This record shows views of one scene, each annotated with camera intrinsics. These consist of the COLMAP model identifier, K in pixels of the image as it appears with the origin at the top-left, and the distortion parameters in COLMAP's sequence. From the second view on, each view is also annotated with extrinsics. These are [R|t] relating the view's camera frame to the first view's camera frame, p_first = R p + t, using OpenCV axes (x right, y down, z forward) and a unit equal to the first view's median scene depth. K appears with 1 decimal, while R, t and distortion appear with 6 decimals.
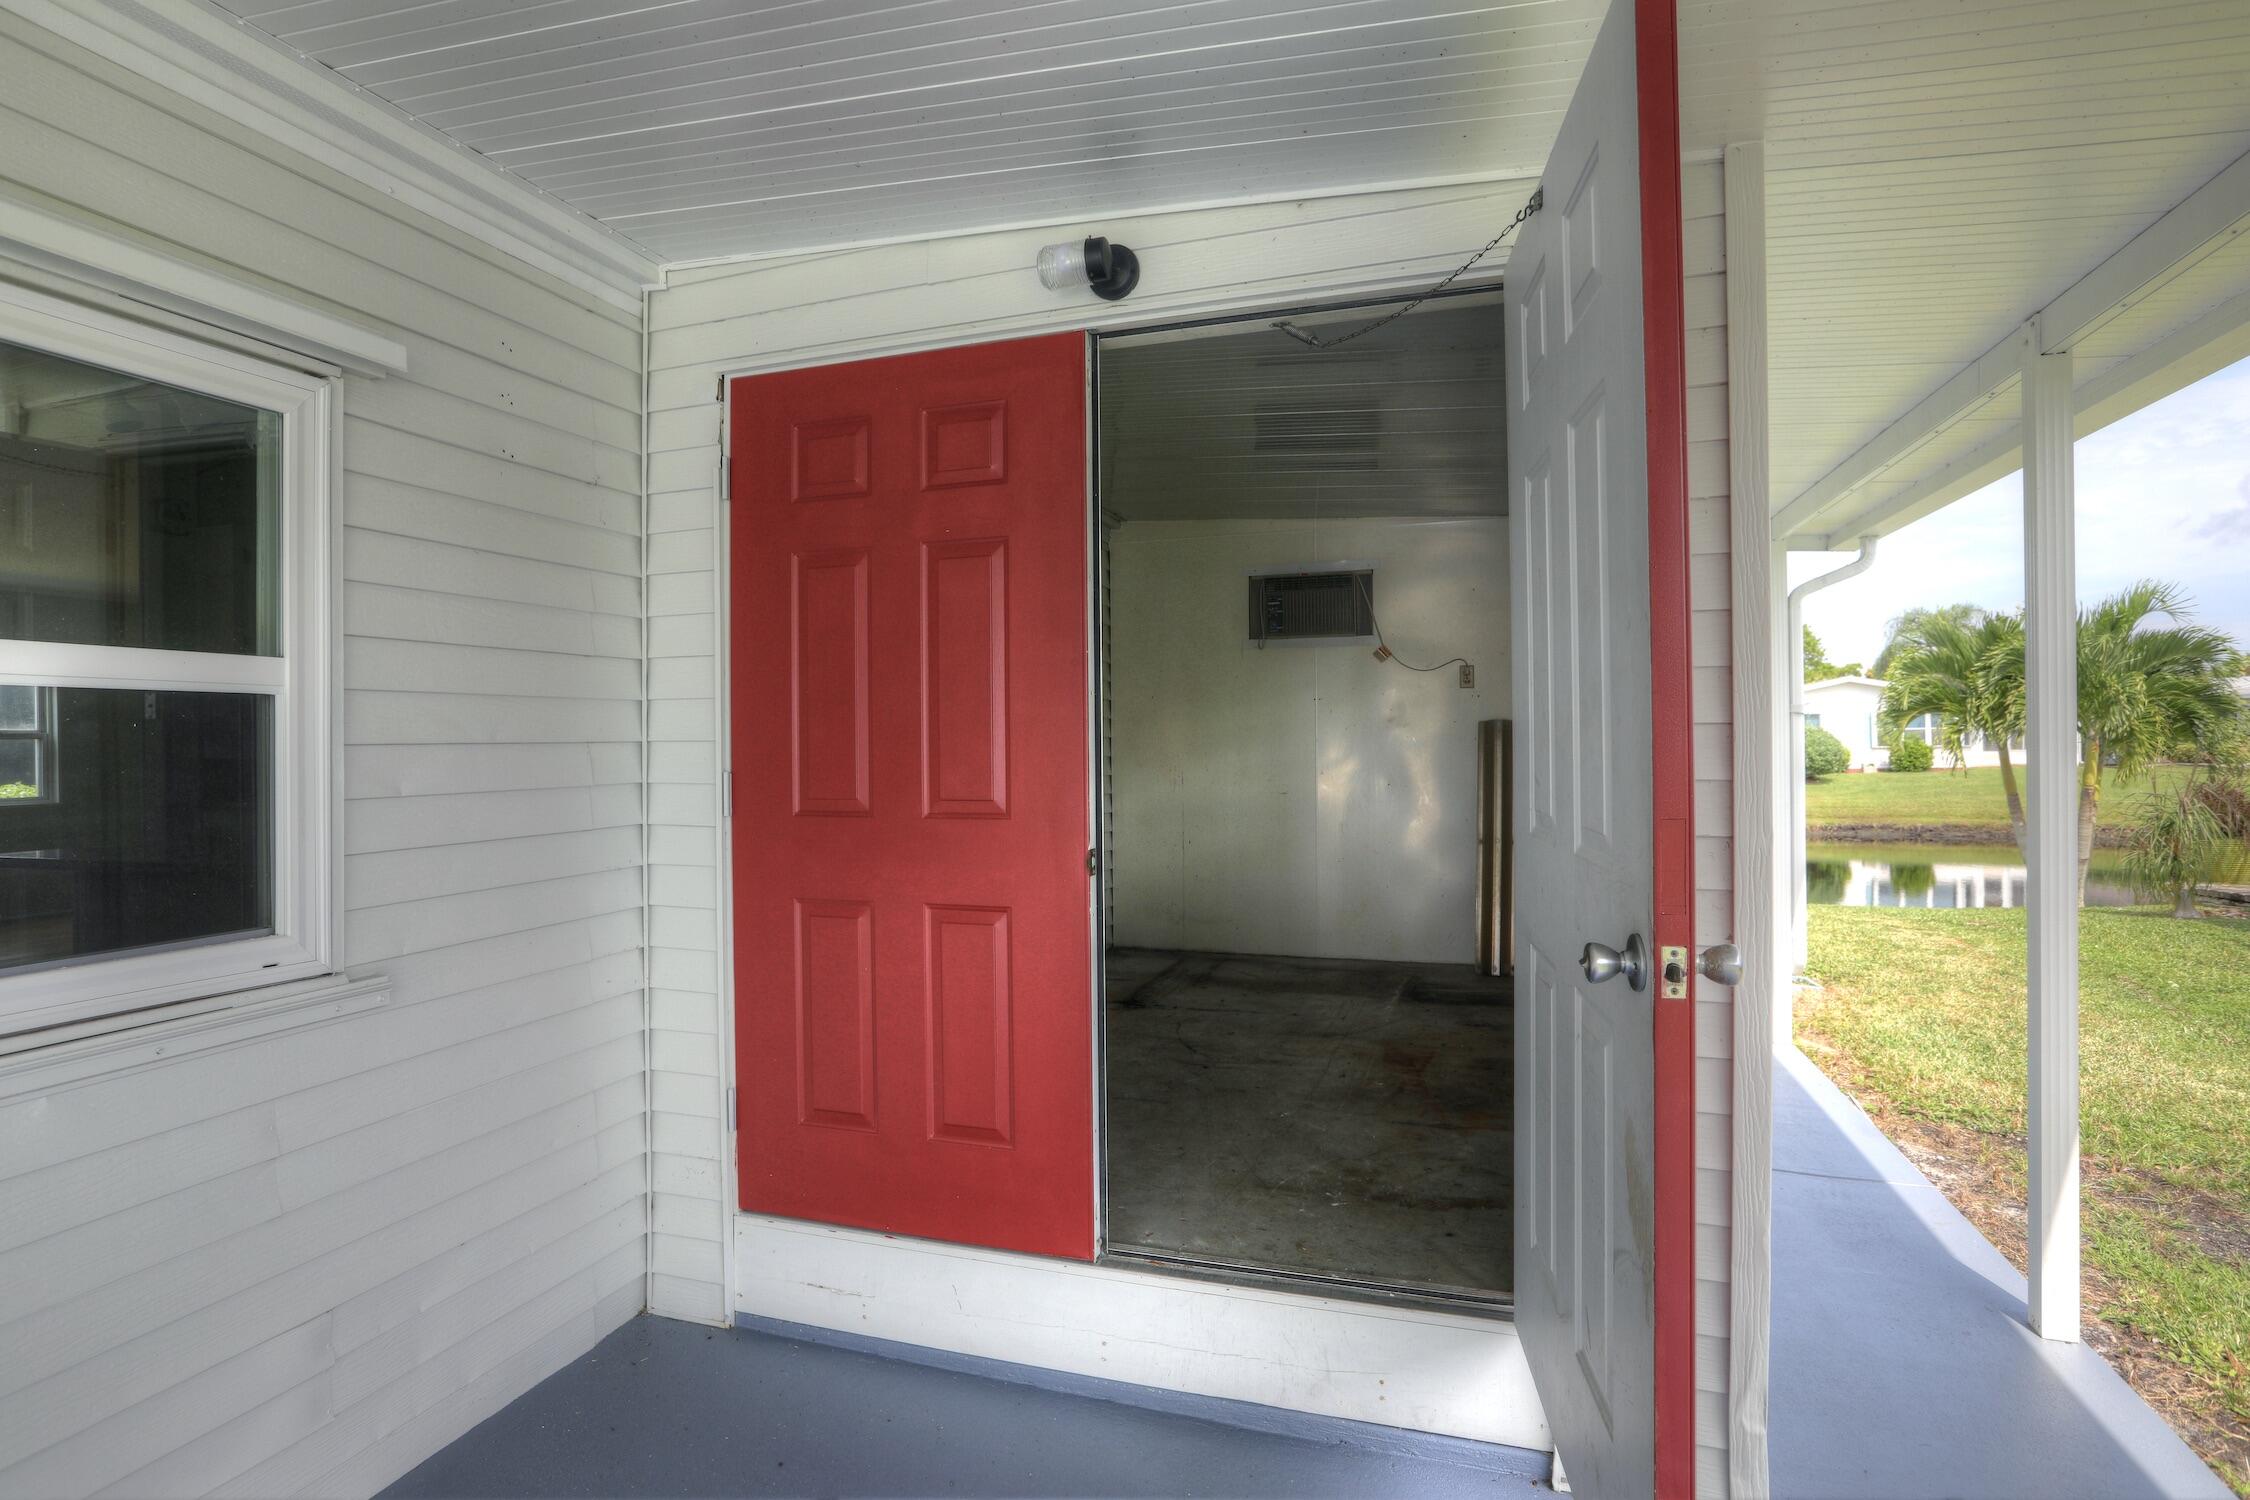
lens RADIAL K [[1109.5, 0, 1125.9], [0, 1109.5, 743.8], [0, 0, 1]] dist [-0.038914, 0.004741]
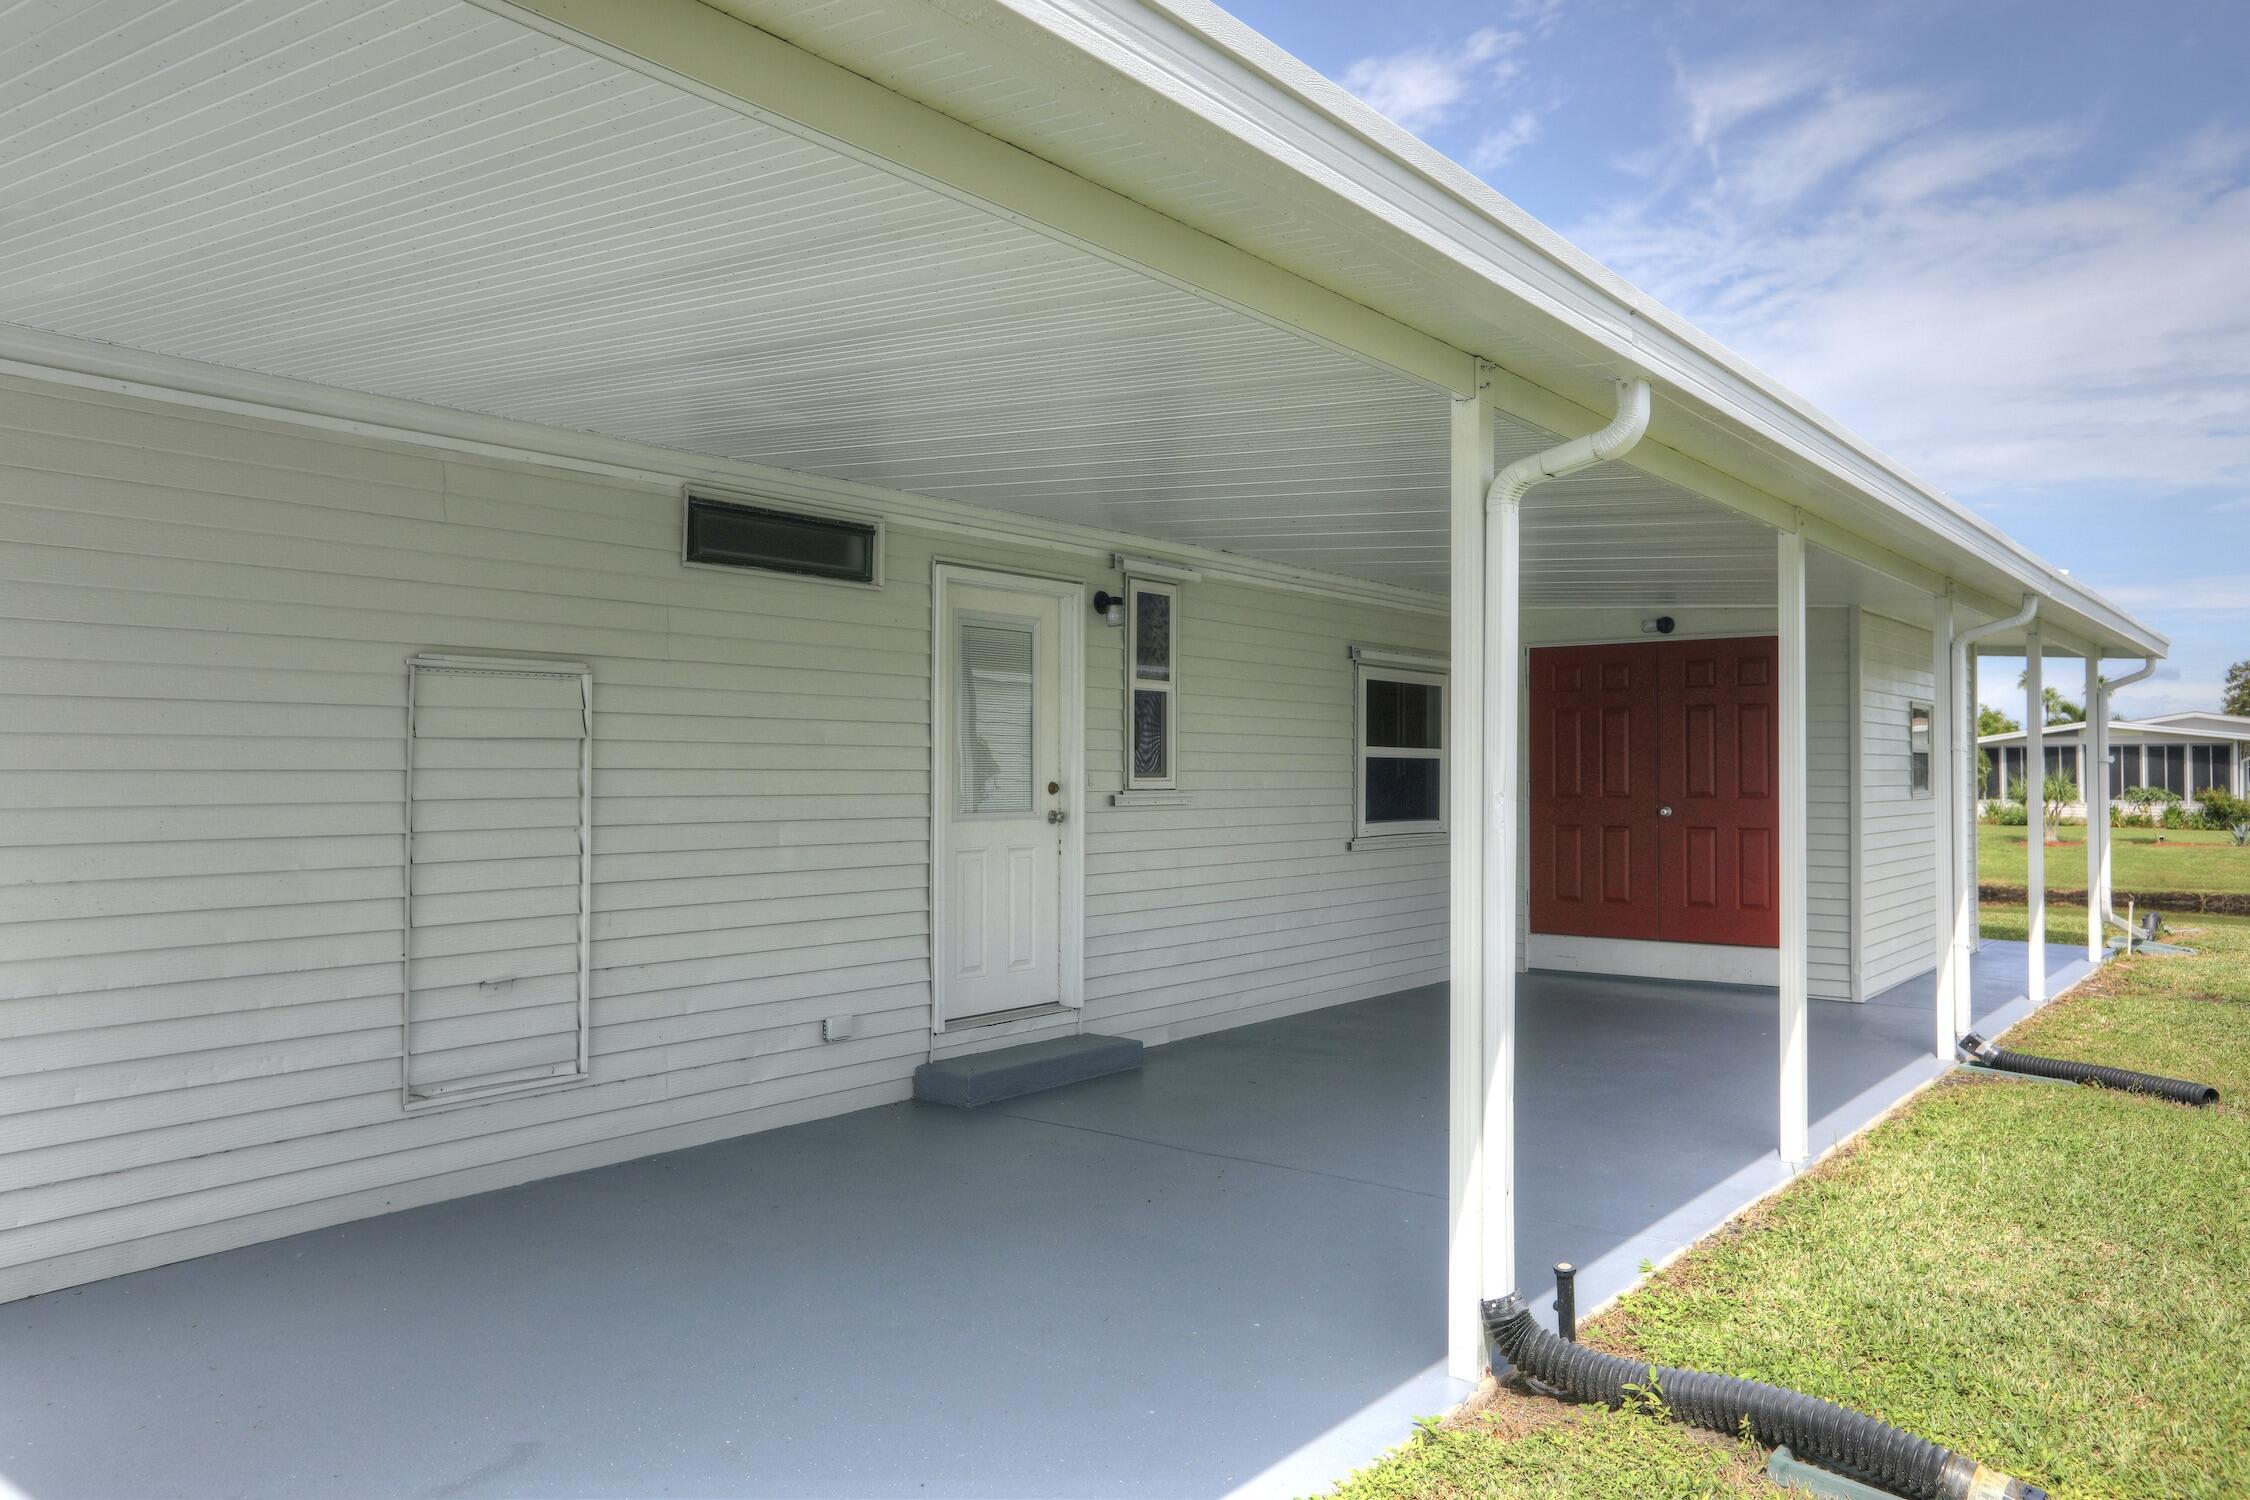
lens RADIAL K [[1711.7, 0, 1123.6], [0, 1711.7, 756.4], [0, 0, 1]] dist [0.040479, 0.008356]
pose [[0.945458, 0.002000, -0.325737, 0.118515], [-0.005628, 0.999932, -0.010196, 0.009472], [0.325695, 0.011473, 0.945405, -3.982789]]
